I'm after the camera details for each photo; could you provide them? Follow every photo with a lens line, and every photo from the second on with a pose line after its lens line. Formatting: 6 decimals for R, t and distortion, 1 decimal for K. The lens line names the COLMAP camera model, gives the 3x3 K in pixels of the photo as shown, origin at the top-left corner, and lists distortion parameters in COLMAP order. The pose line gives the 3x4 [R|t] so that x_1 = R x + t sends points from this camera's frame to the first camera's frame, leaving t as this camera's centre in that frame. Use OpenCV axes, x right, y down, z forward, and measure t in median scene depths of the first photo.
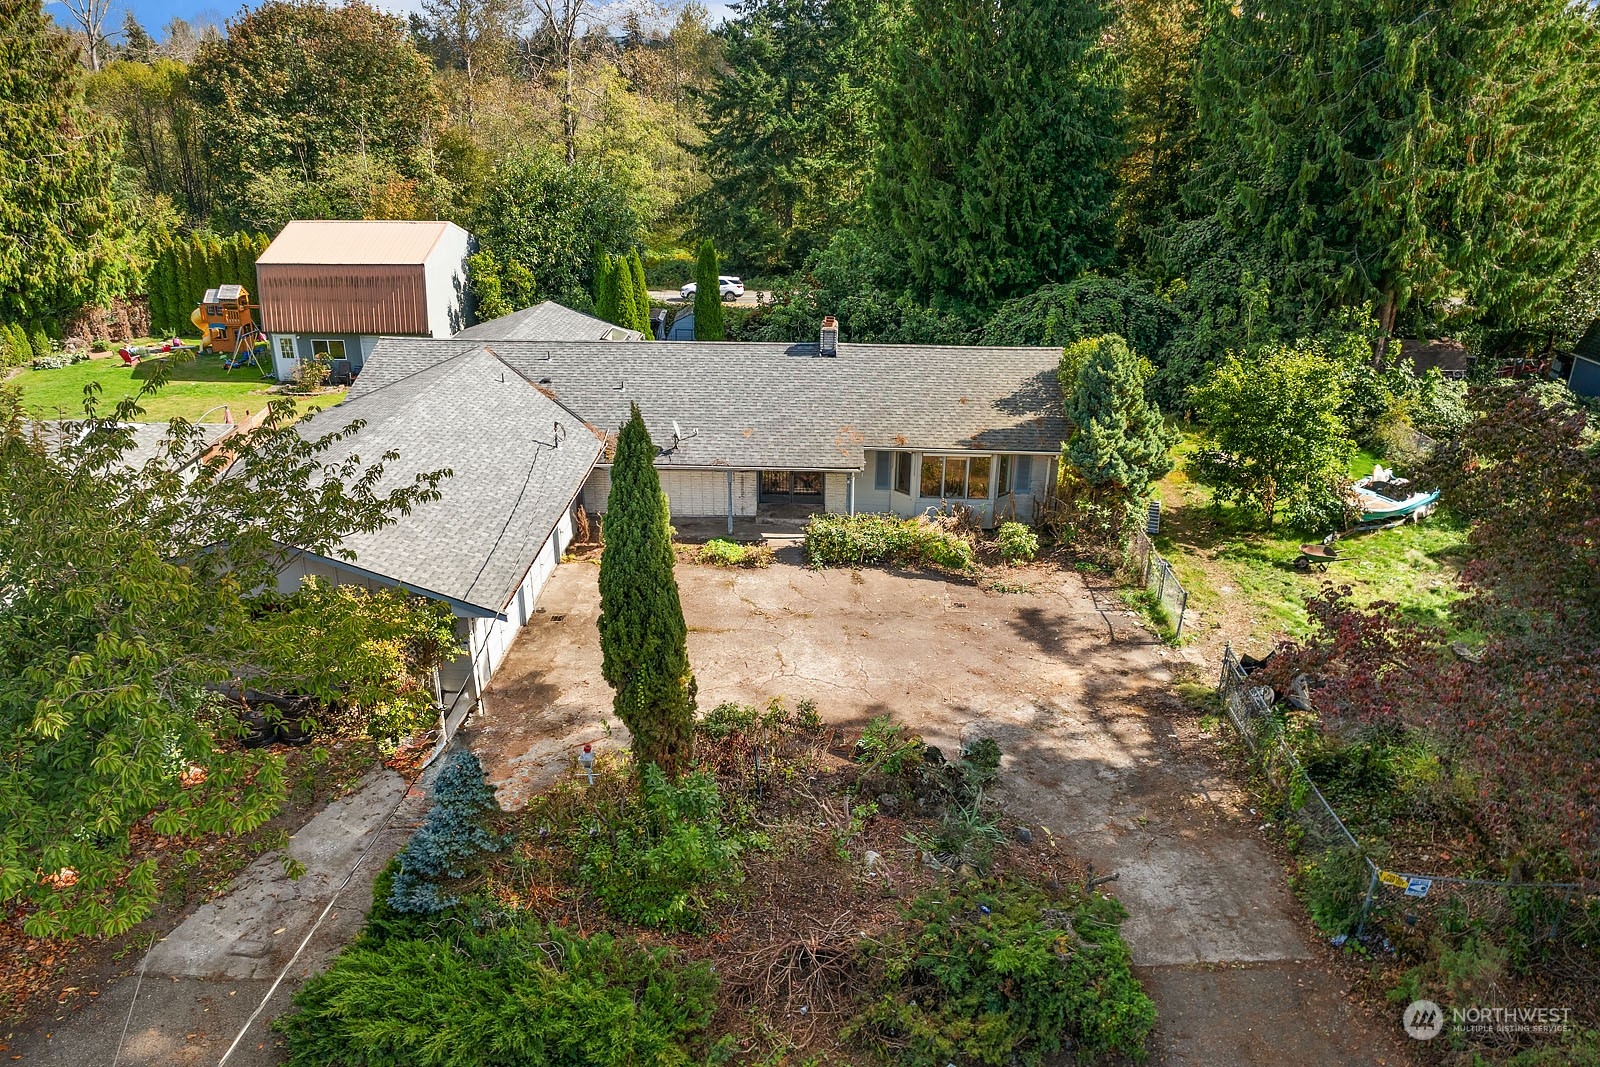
lens RADIAL K [[1024.6, 0, 856.6], [0, 1024.6, 489.5], [0, 0, 1]] dist [-0.028392, 0.000577]
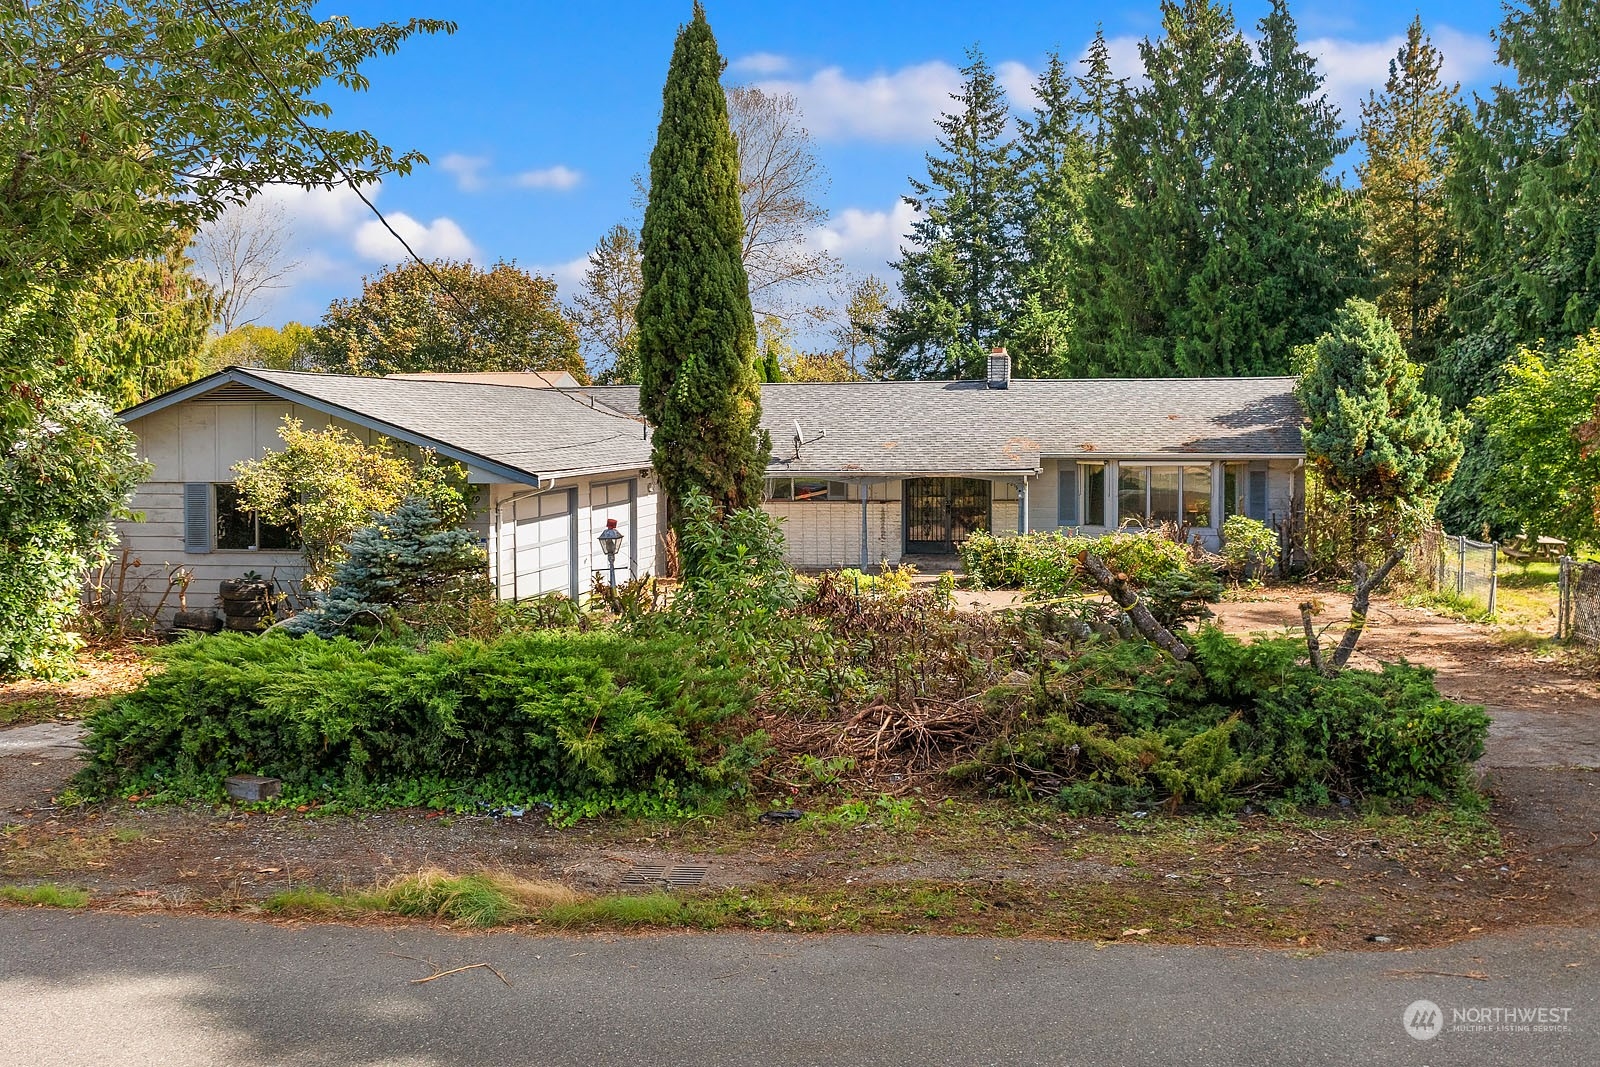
lens RADIAL K [[1269.2, 0, 935.6], [0, 1269.2, 397.9], [0, 0, 1]] dist [-0.002683, -0.083476]
pose [[0.994987, -0.026332, -0.096476, 0.021951], [-0.007015, 0.943957, -0.329993, 0.230406], [0.099759, 0.329016, 0.939040, 0.089780]]
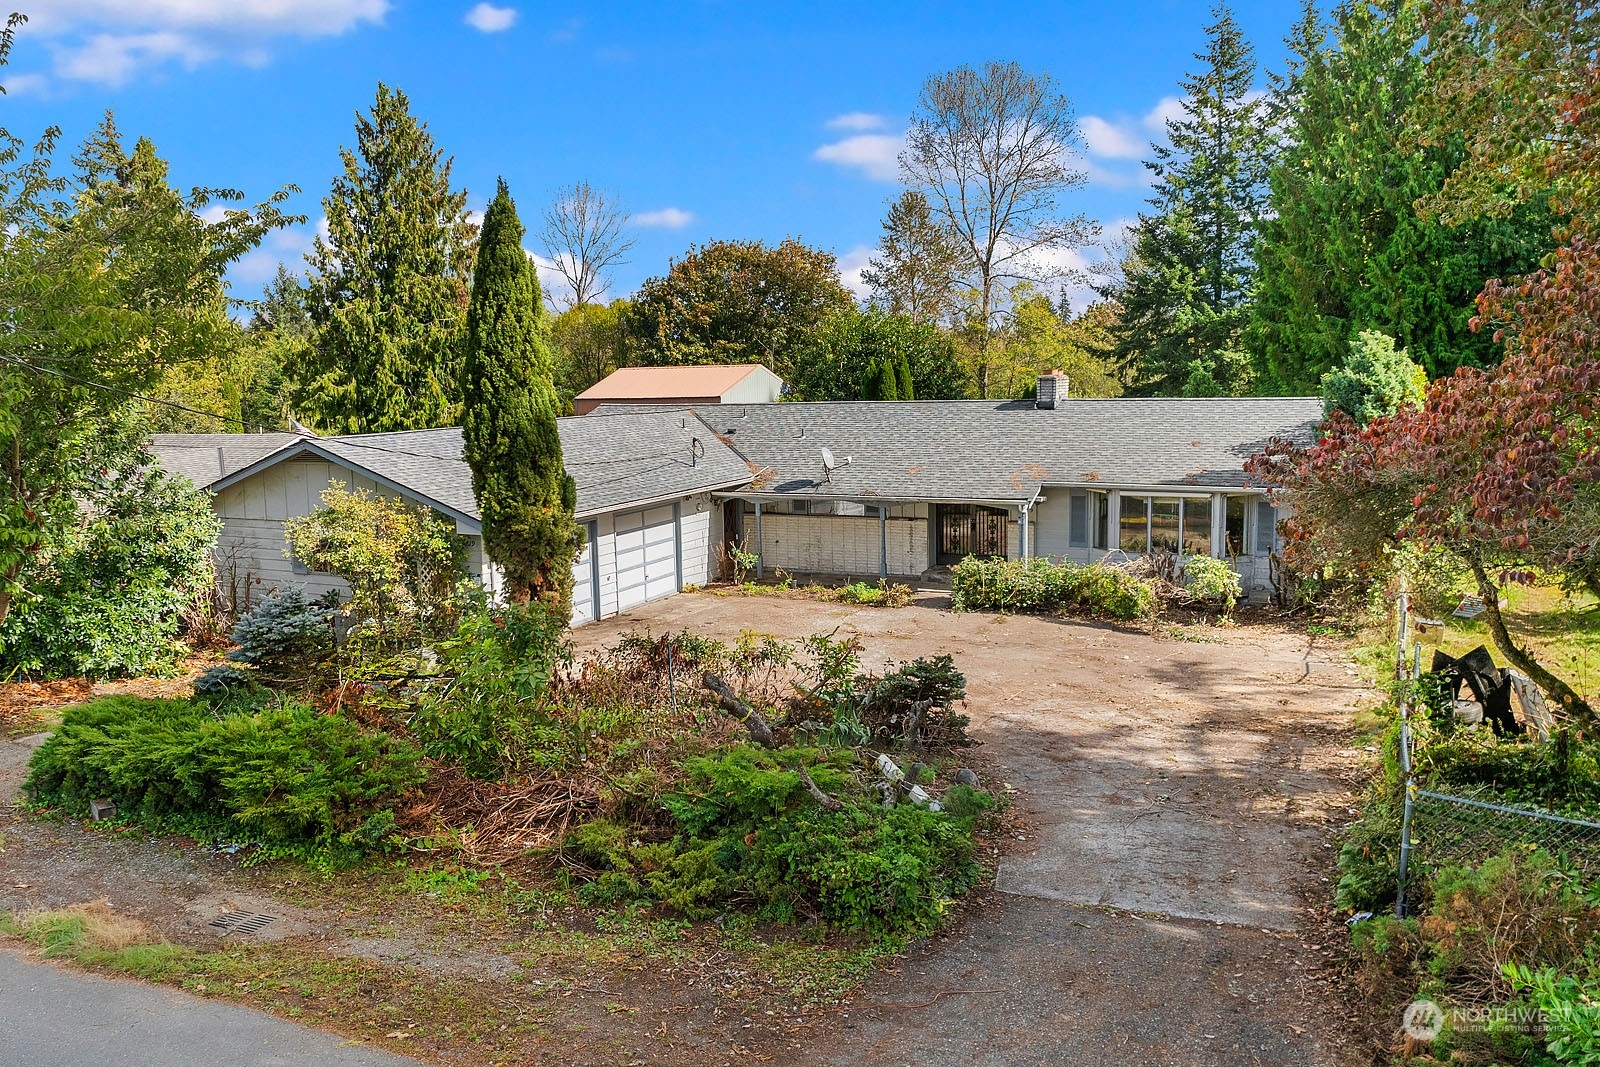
lens RADIAL K [[1173.6, 0, 804.9], [0, 1173.6, 477.2], [0, 0, 1]] dist [-0.013520, -0.002745]
pose [[0.913368, 0.002540, -0.407127, 0.213510], [-0.098136, 0.971870, -0.214100, 0.172408], [0.395130, 0.235506, 0.887924, 0.091514]]
